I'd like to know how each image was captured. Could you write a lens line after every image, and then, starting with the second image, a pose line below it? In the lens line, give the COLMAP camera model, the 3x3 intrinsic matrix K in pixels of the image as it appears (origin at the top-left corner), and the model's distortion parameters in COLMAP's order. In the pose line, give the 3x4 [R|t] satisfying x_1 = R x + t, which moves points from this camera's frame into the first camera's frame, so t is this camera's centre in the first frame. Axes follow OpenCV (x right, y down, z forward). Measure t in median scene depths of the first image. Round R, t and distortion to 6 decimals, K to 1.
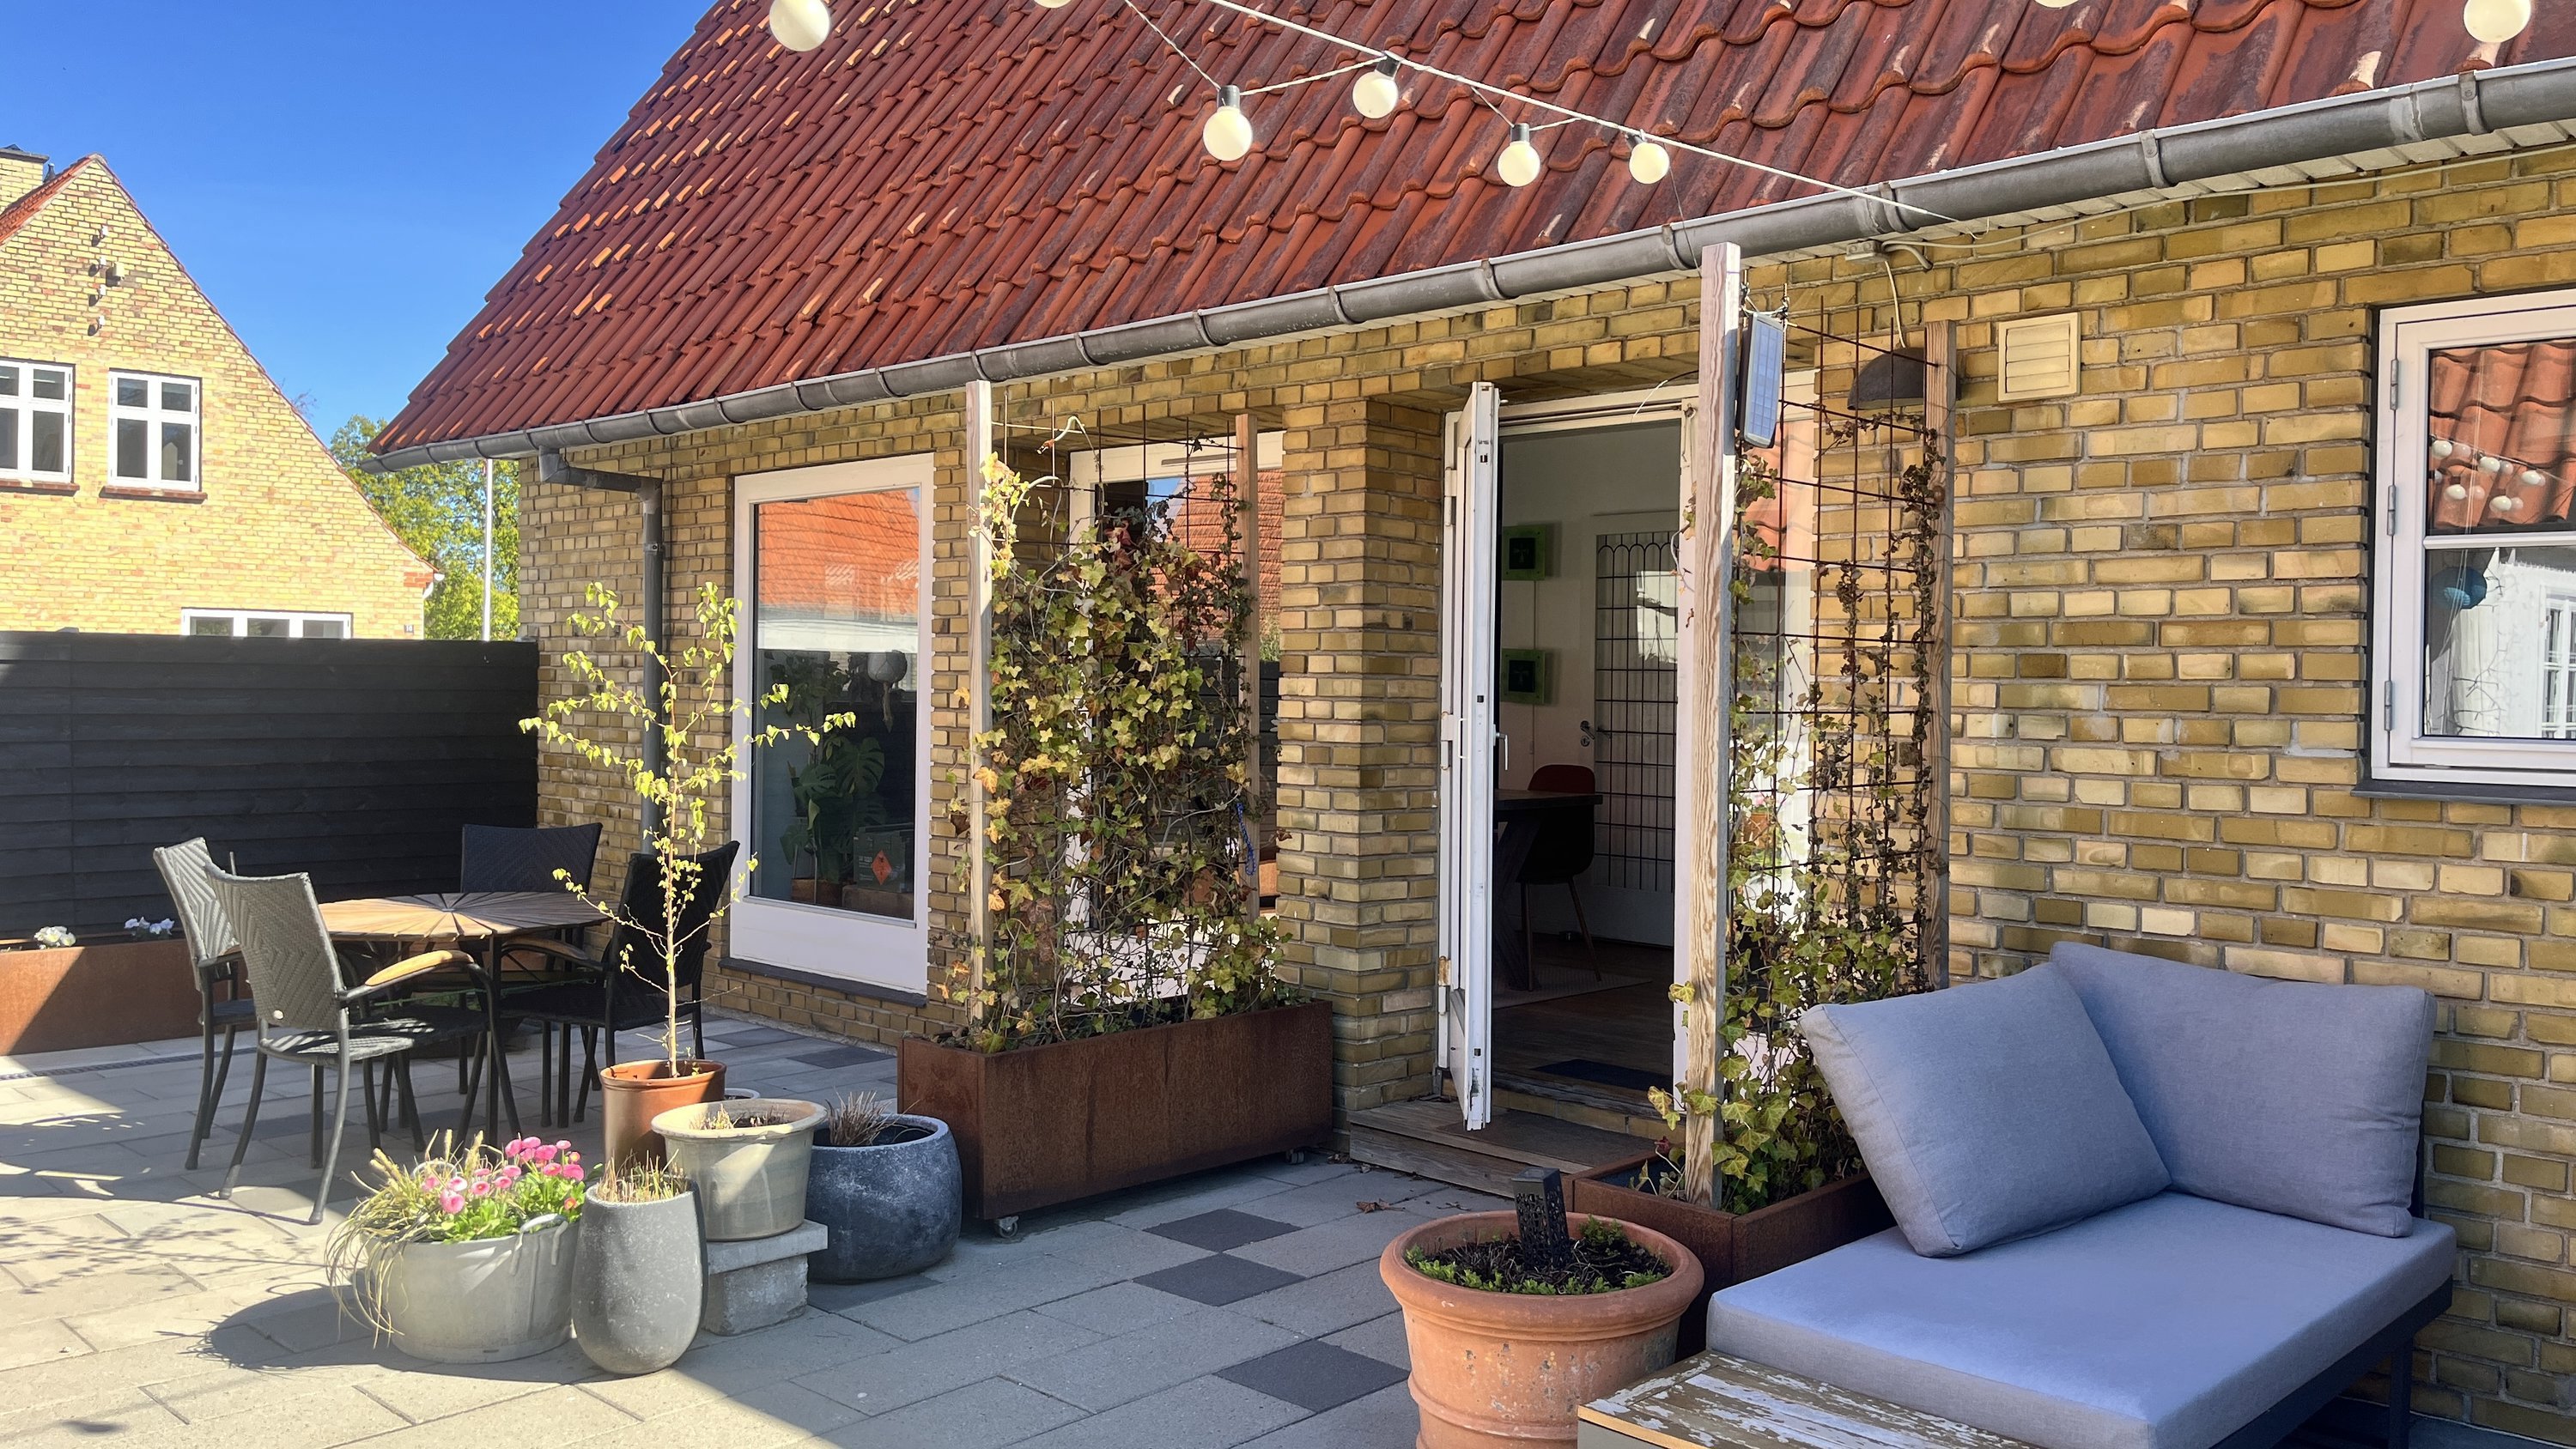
lens RADIAL K [[1969.2, 0, 1219.4], [0, 1969.2, 713.0], [0, 0, 1]] dist [0.016157, -0.004692]
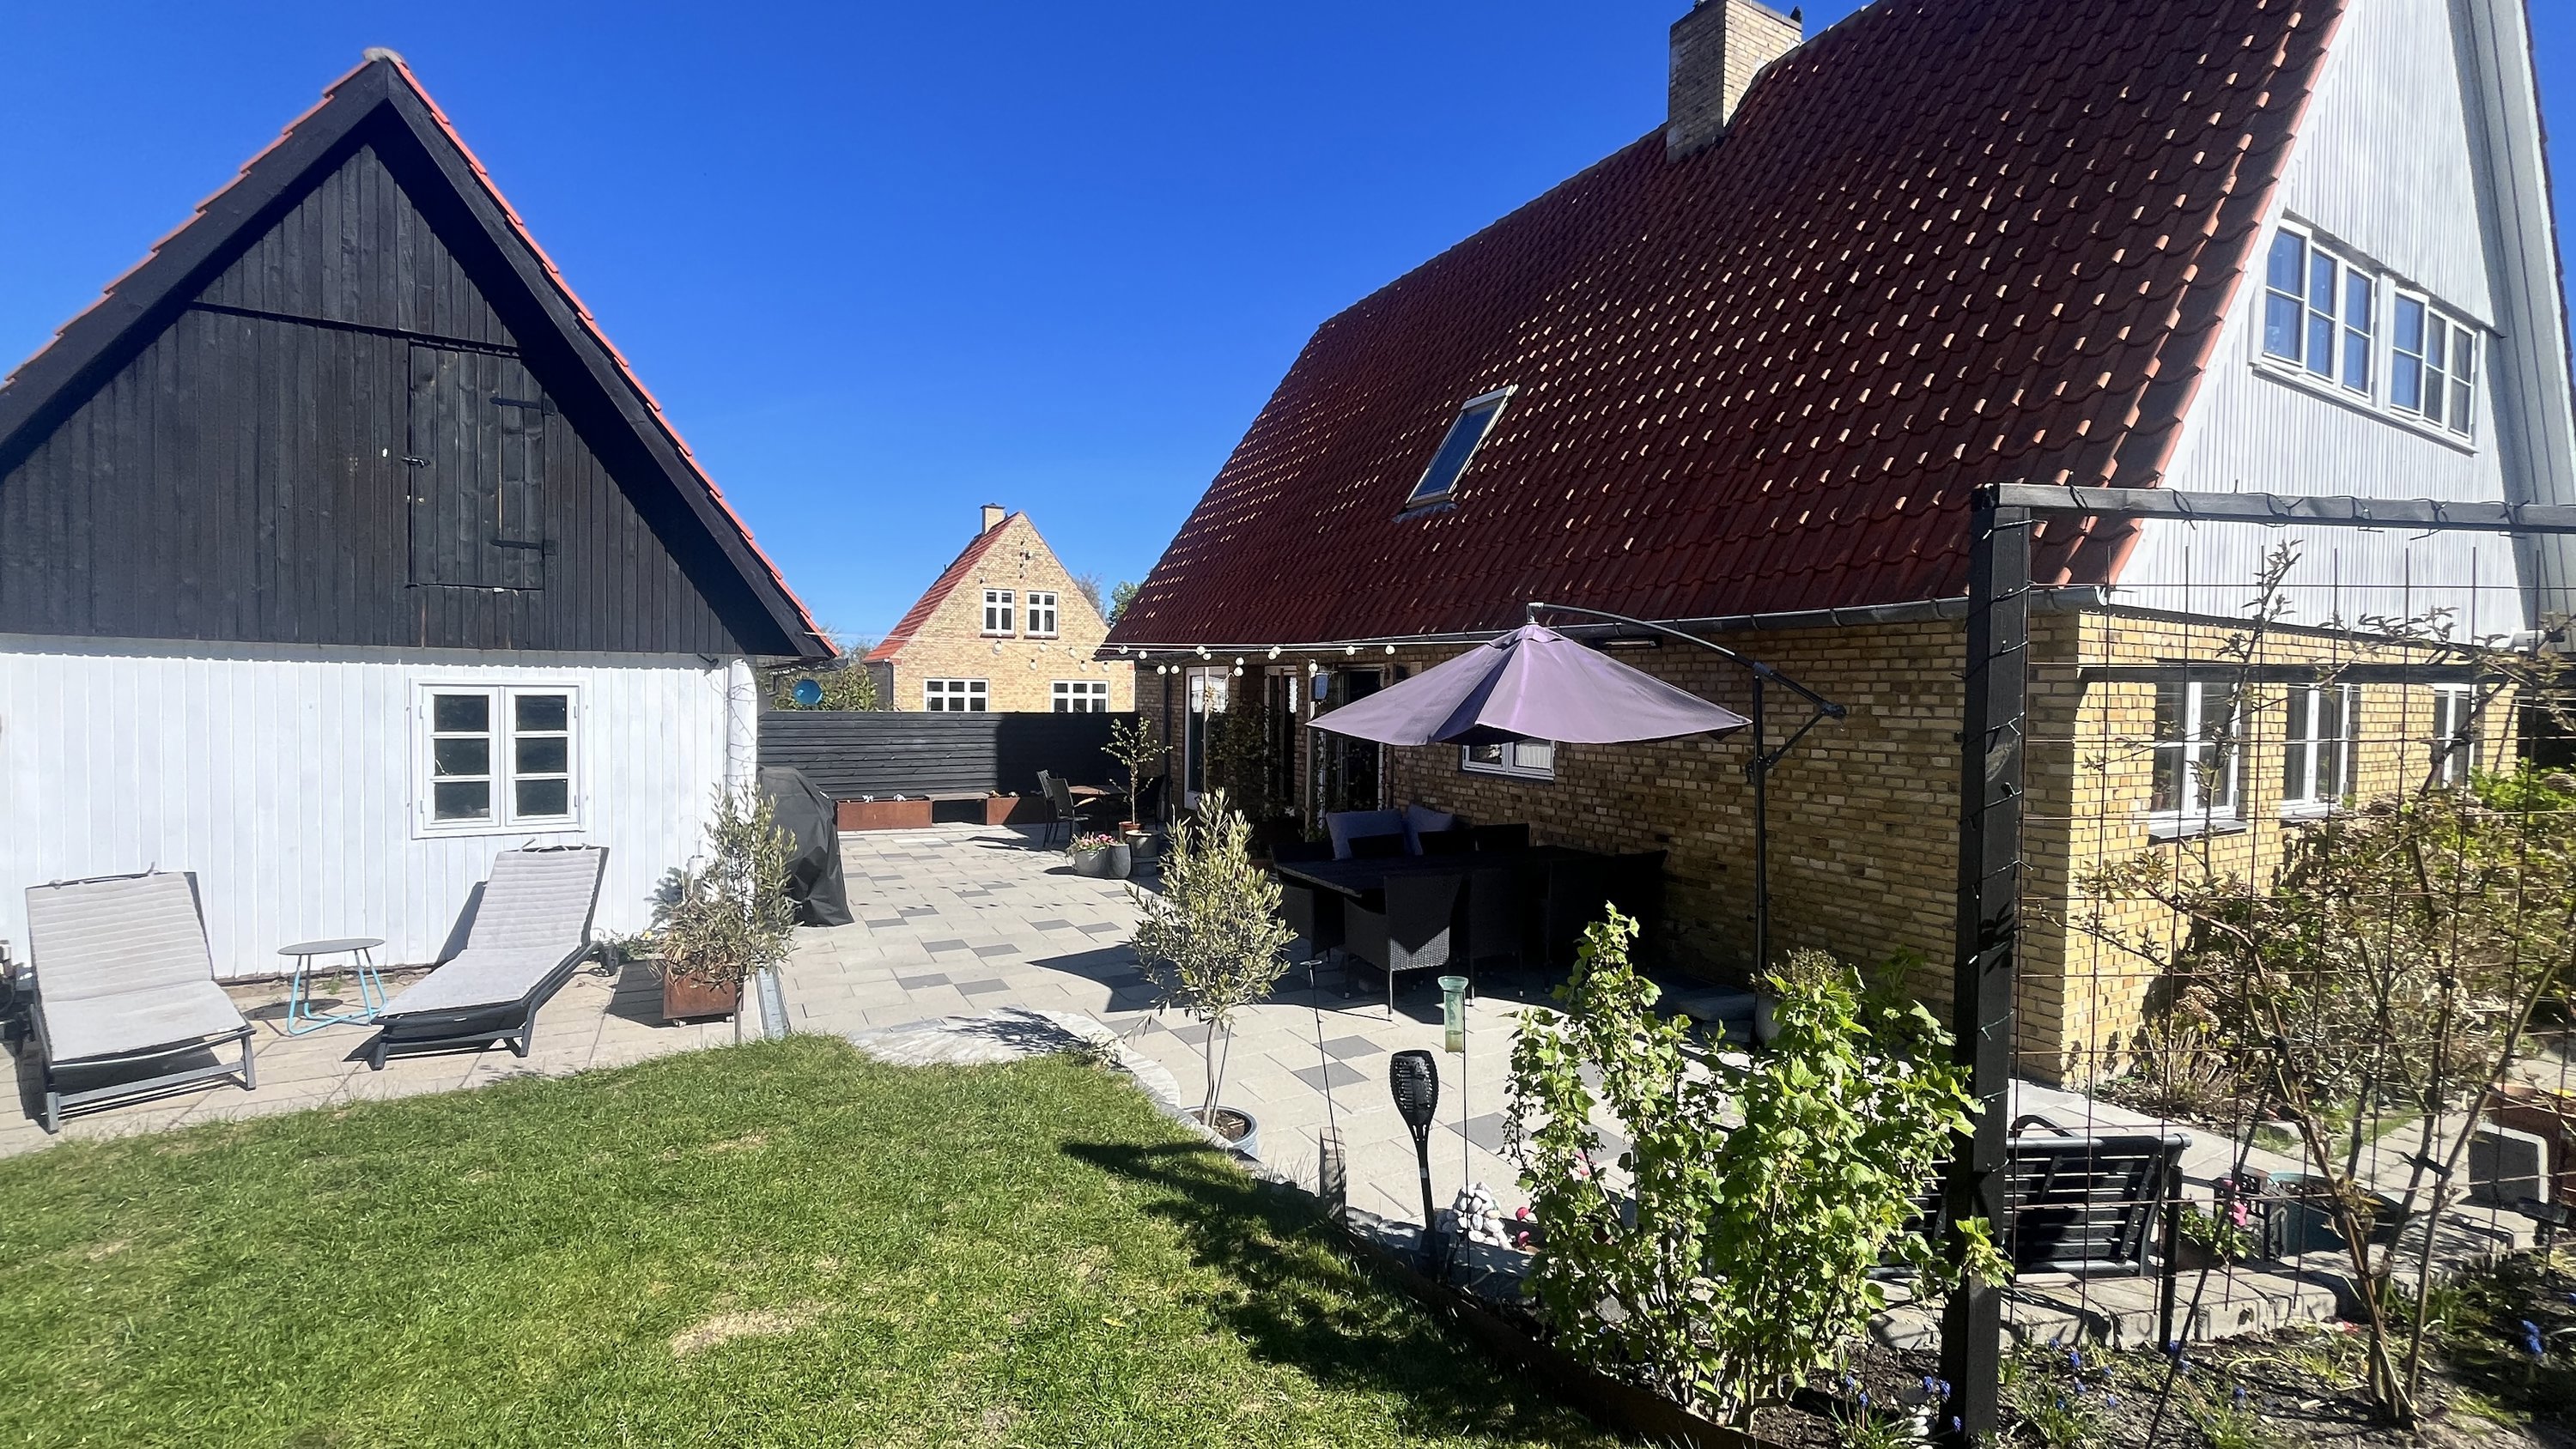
lens RADIAL K [[1030.2, 0, 1288.0], [0, 1030.2, 724.5], [0, 0, 1]] dist [0.016465, -0.000218]
pose [[0.965635, 0.012713, -0.259593, 0.148846], [-0.008076, 0.999788, 0.018921, -0.021611], [0.259778, -0.016175, 0.965533, -0.265698]]
